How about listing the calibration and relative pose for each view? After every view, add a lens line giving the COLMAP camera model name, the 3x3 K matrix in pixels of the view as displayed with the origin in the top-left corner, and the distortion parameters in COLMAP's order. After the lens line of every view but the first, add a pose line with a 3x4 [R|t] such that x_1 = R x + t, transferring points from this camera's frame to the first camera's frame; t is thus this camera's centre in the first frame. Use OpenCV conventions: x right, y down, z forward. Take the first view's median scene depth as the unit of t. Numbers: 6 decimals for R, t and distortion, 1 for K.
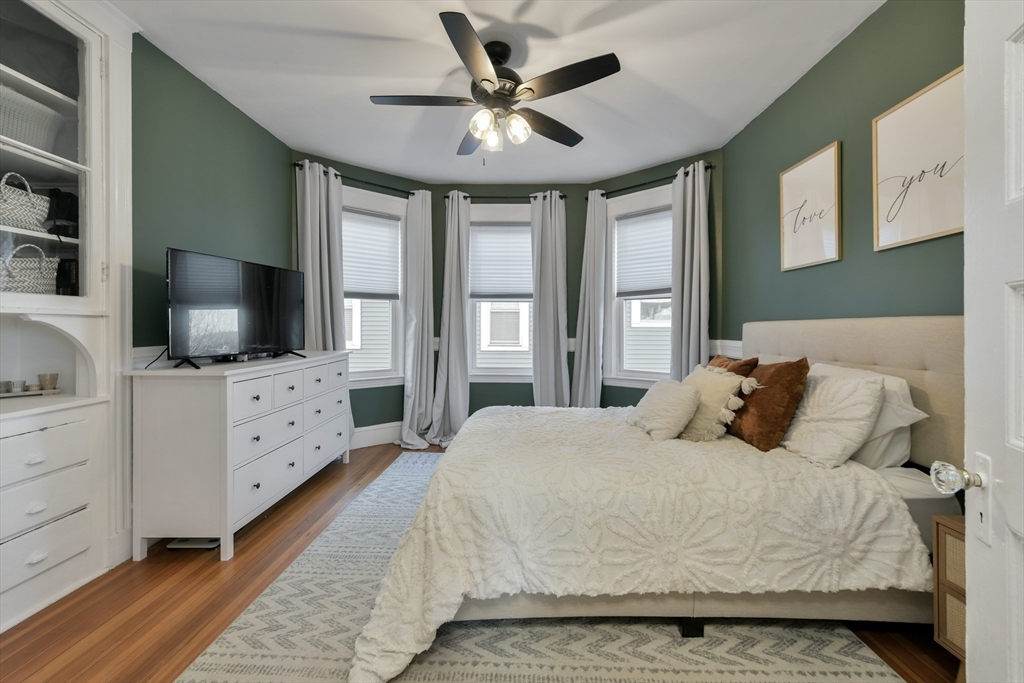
lens RADIAL K [[414.5, 0, 518.0], [0, 414.5, 324.1], [0, 0, 1]] dist [-0.001563, 0.001234]
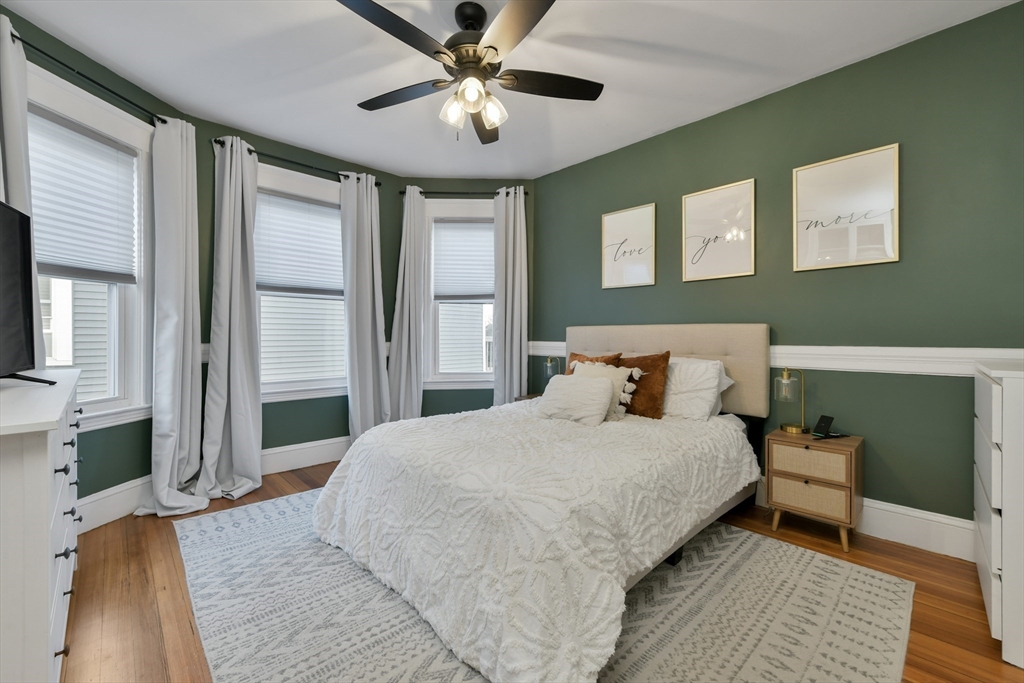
lens RADIAL K [[414.5, 0, 512.2], [0, 414.5, 334.7], [0, 0, 1]] dist [-0.001563, 0.001234]
pose [[0.713273, -0.001069, 0.700886, -0.363373], [-0.008151, 0.999919, 0.009819, 0.007759], [-0.700839, -0.012717, 0.713206, 0.179898]]
